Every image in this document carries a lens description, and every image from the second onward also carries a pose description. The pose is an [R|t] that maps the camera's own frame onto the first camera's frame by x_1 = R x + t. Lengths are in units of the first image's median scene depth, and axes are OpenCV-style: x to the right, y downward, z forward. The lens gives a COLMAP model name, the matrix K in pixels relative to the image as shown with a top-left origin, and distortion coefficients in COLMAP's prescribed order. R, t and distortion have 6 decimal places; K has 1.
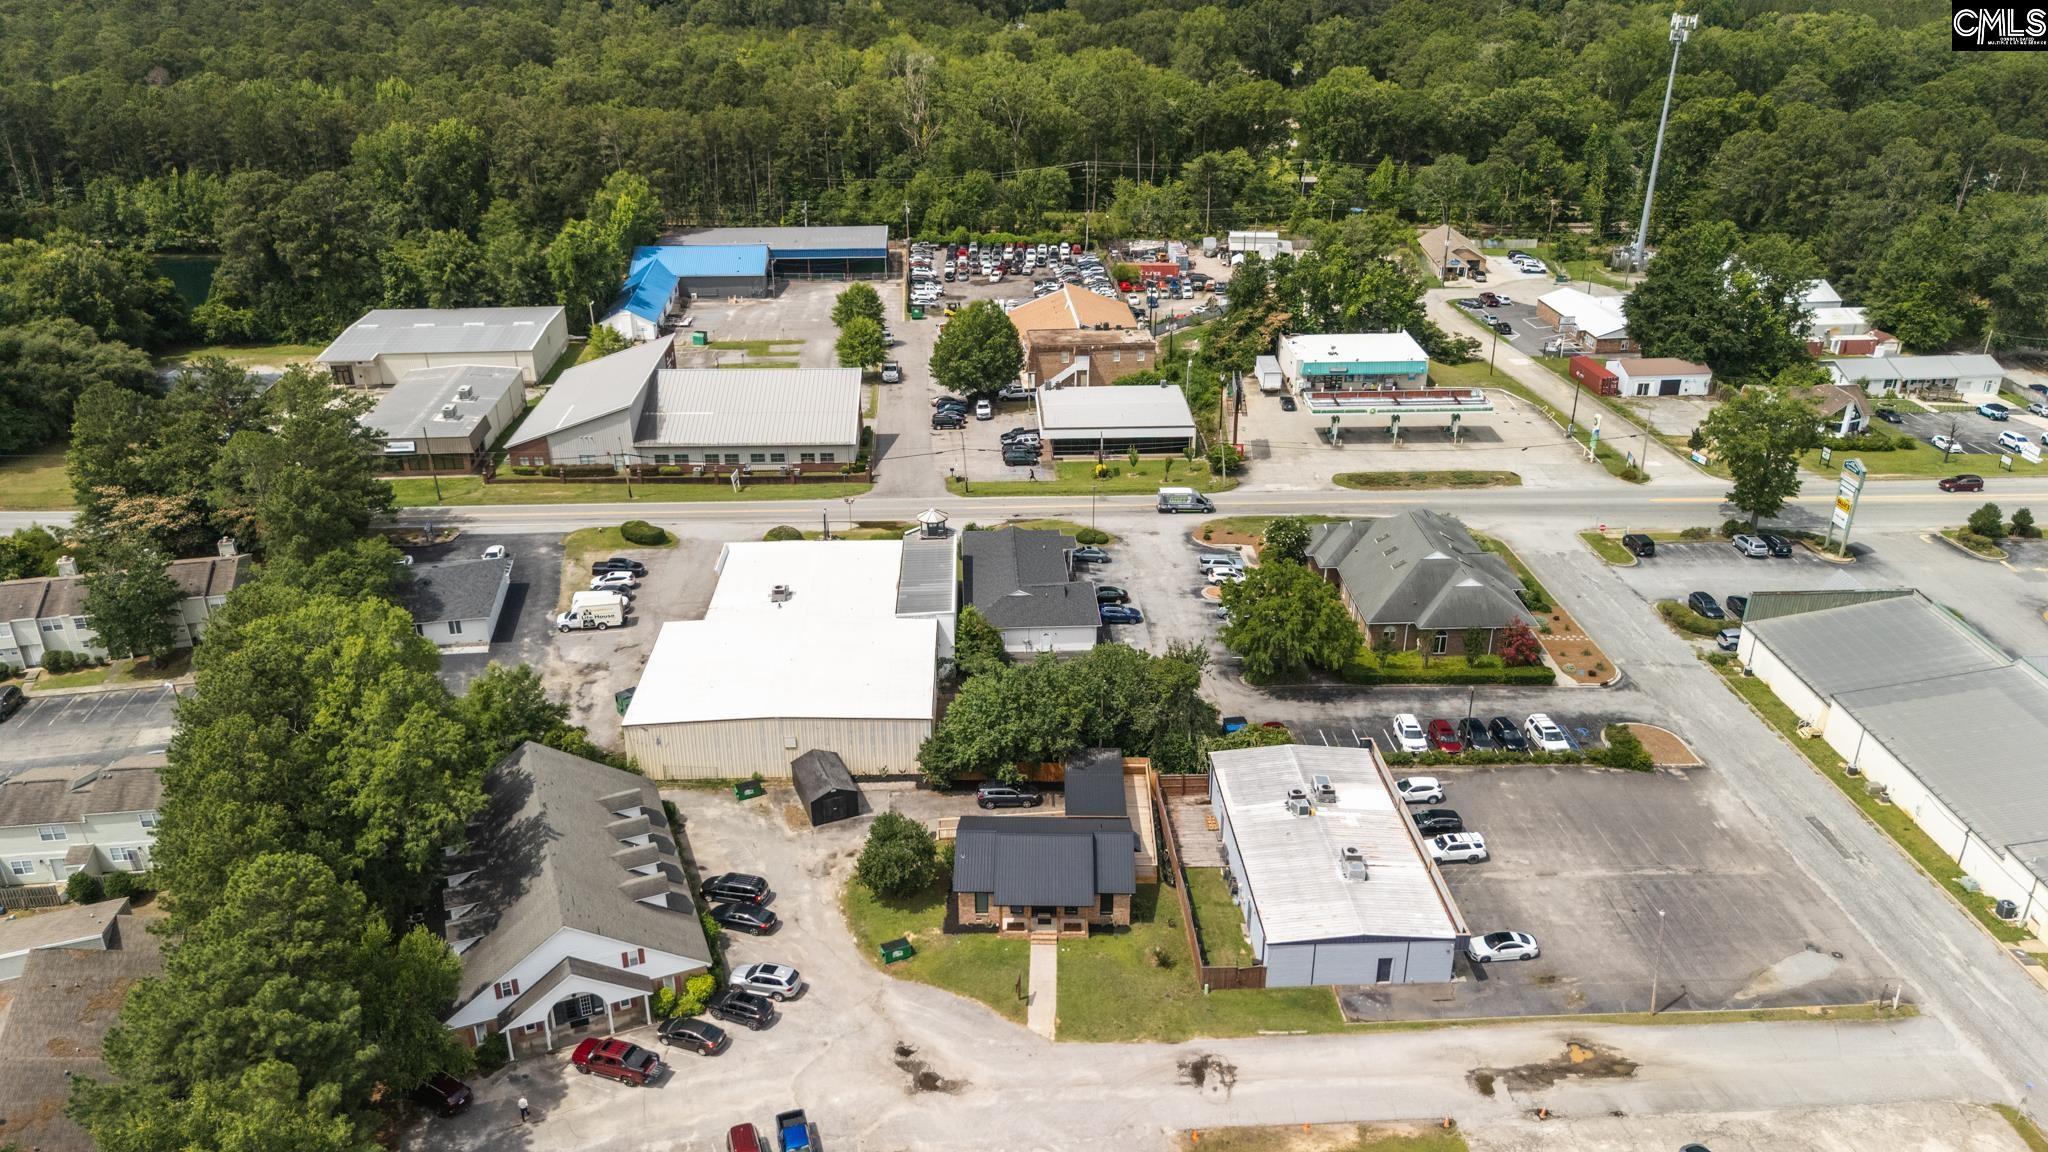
lens RADIAL K [[1519.7, 0, 1024.0], [0, 1519.7, 576.0], [0, 0, 1]] dist [0.081423, -0.082268]
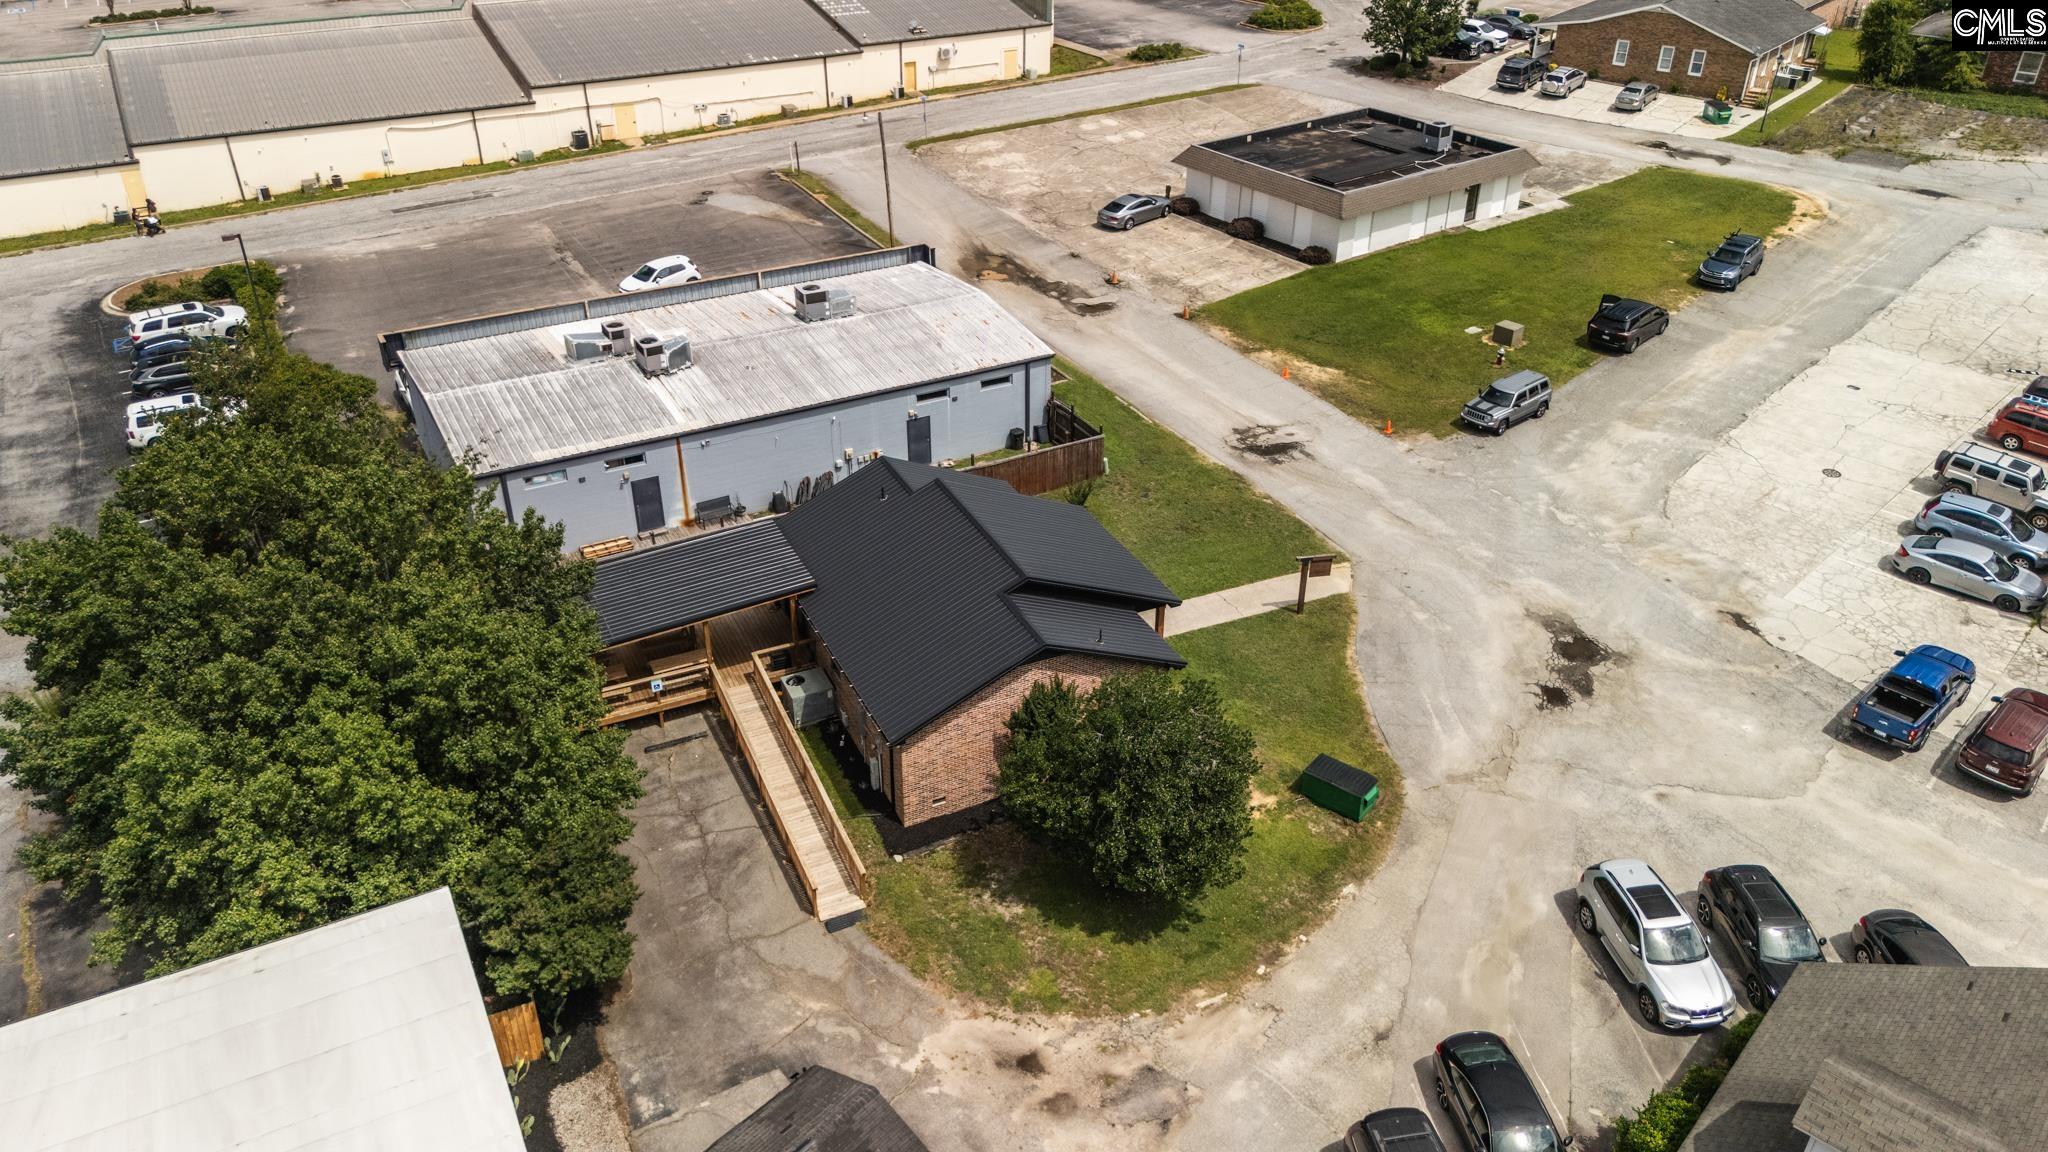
lens RADIAL K [[1471.6, 0, 1022.4], [0, 1471.6, 621.8], [0, 0, 1]] dist [0.086346, -0.101963]
pose [[-0.440594, -0.482582, 0.756962, -0.279035], [0.383055, 0.661534, 0.644703, -0.064925], [-0.811878, 0.574010, -0.106612, 0.924293]]
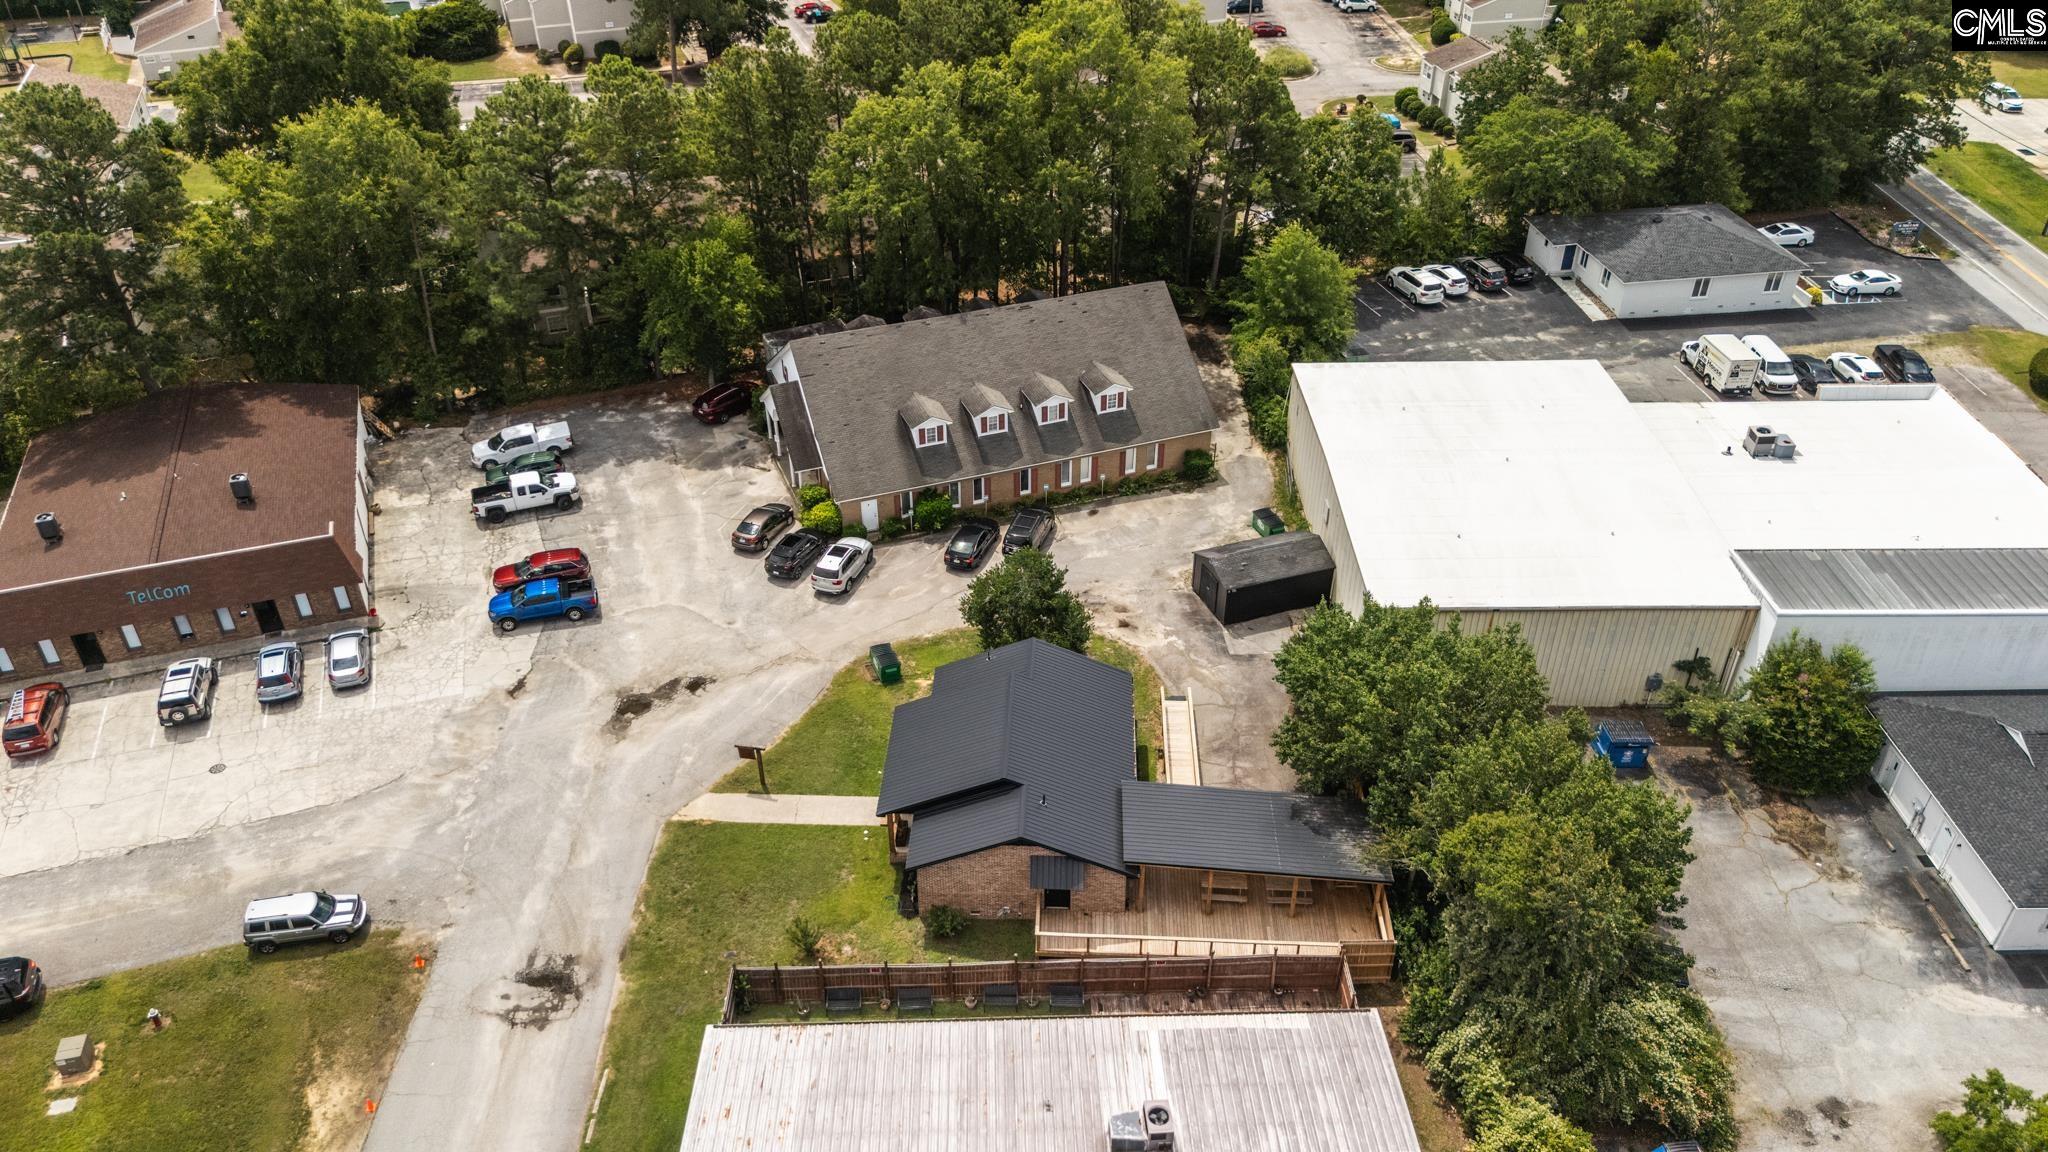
lens RADIAL K [[1519.7, 0, 1024.0], [0, 1519.7, 576.0], [0, 0, 1]] dist [0.081423, -0.082268]
pose [[-0.019804, 0.574940, -0.817956, 0.407625], [-0.423971, 0.736087, 0.527660, -0.163853], [0.905459, 0.357239, 0.229181, 0.748549]]
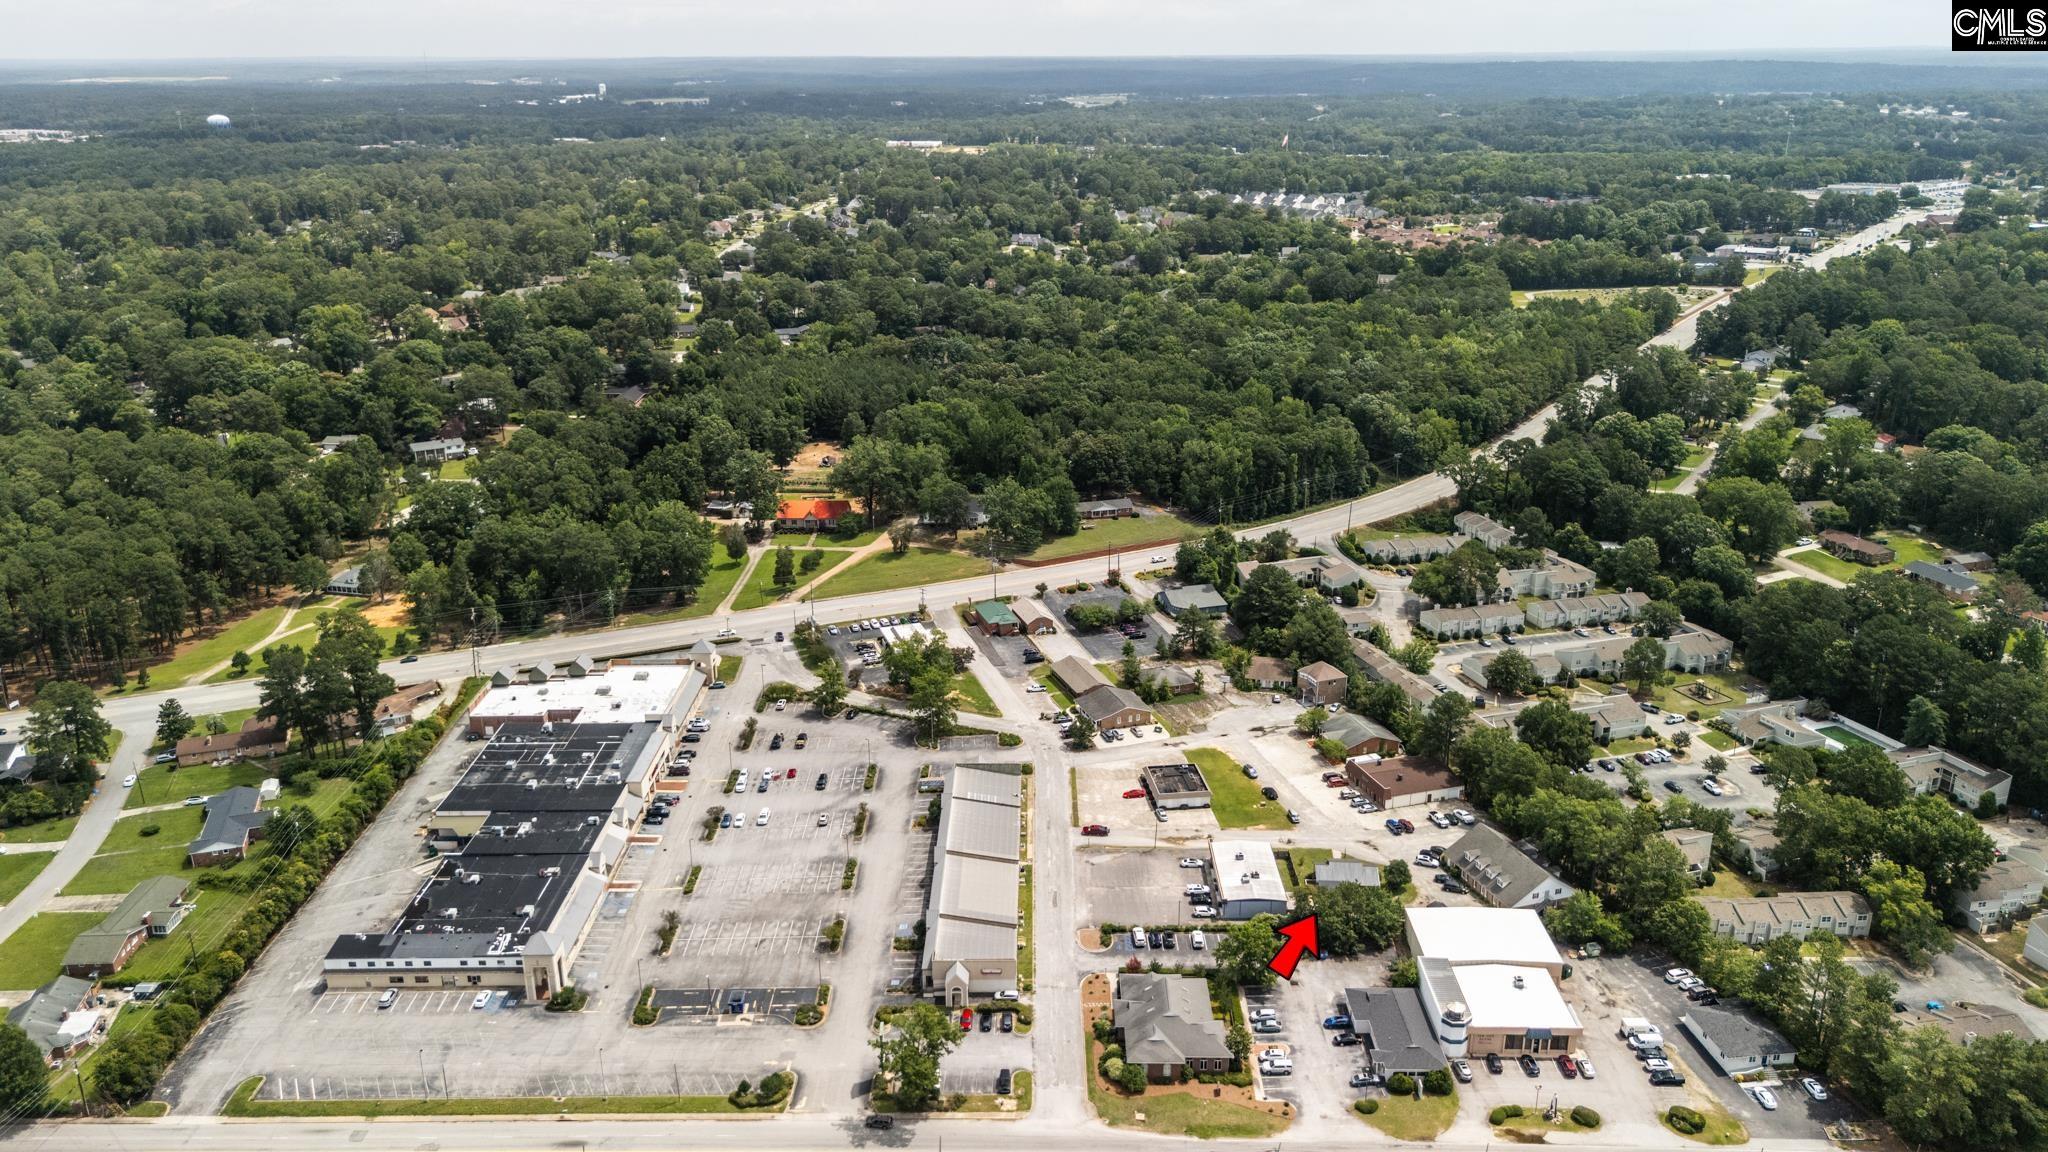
lens RADIAL K [[1514.0, 0, 1018.8], [0, 1514.0, 582.4], [0, 0, 1]] dist [0.073399, -0.074013]
pose [[-0.998508, -0.007788, 0.054044, 0.426081], [0.032393, 0.712299, 0.701129, -1.996379], [-0.043956, 0.701833, -0.710984, 2.393629]]
